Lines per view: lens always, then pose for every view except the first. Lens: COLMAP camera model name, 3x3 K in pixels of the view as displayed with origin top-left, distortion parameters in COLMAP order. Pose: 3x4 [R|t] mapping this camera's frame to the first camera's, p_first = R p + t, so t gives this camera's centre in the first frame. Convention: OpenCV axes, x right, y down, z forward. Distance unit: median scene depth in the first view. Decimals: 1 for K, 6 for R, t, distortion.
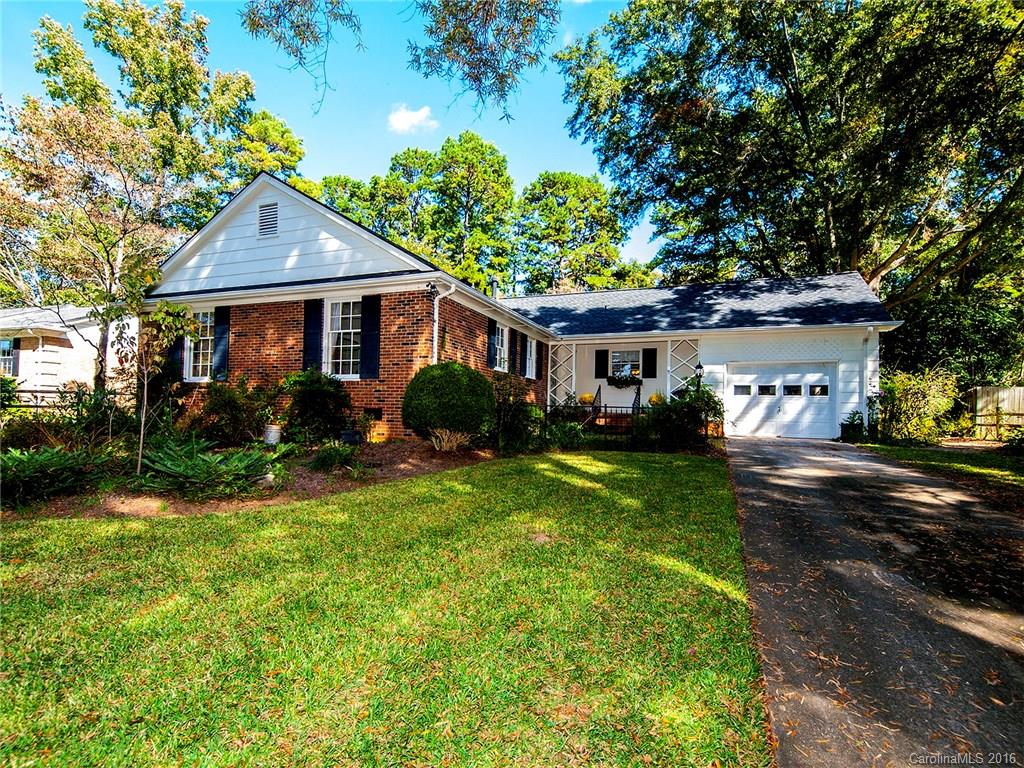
lens RADIAL K [[533.8, 0, 512.0], [0, 533.8, 384.0], [0, 0, 1]] dist [0.000318, -0.000009]
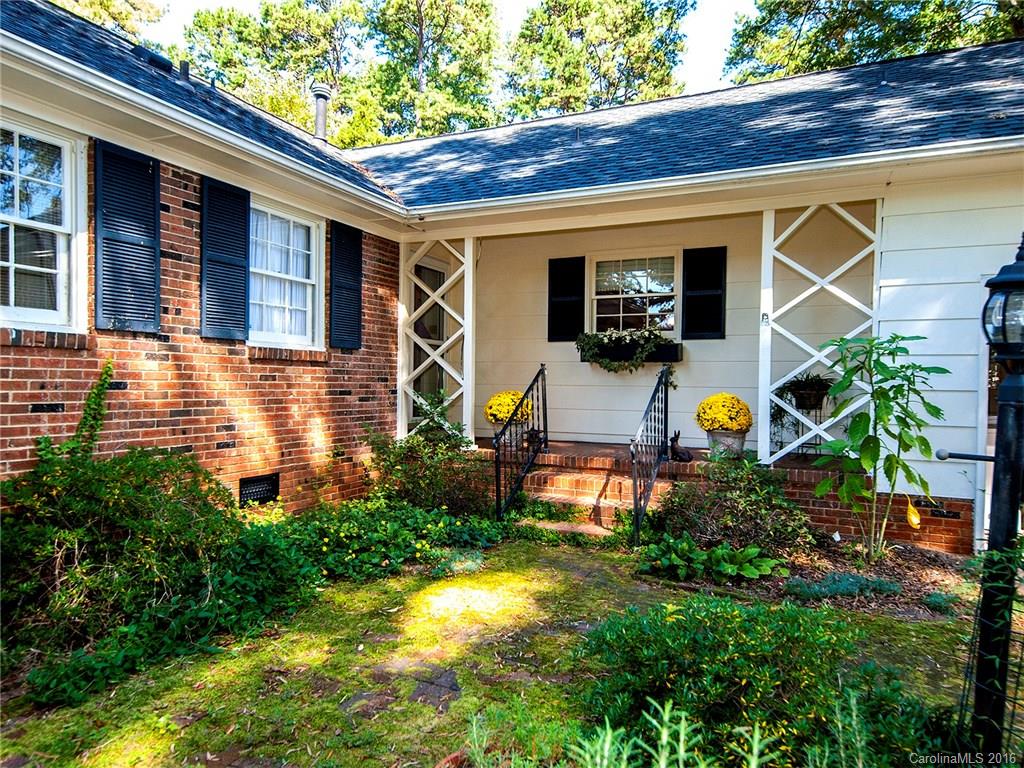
lens RADIAL K [[707.9, 0, 512.0], [0, 707.9, 384.0], [0, 0, 1]] dist [-0.001312, 0.000110]
pose [[0.998460, -0.014060, -0.053674, 0.157458], [0.017103, 0.998247, 0.056666, -0.009432], [0.052783, -0.057497, 0.996949, 0.543729]]
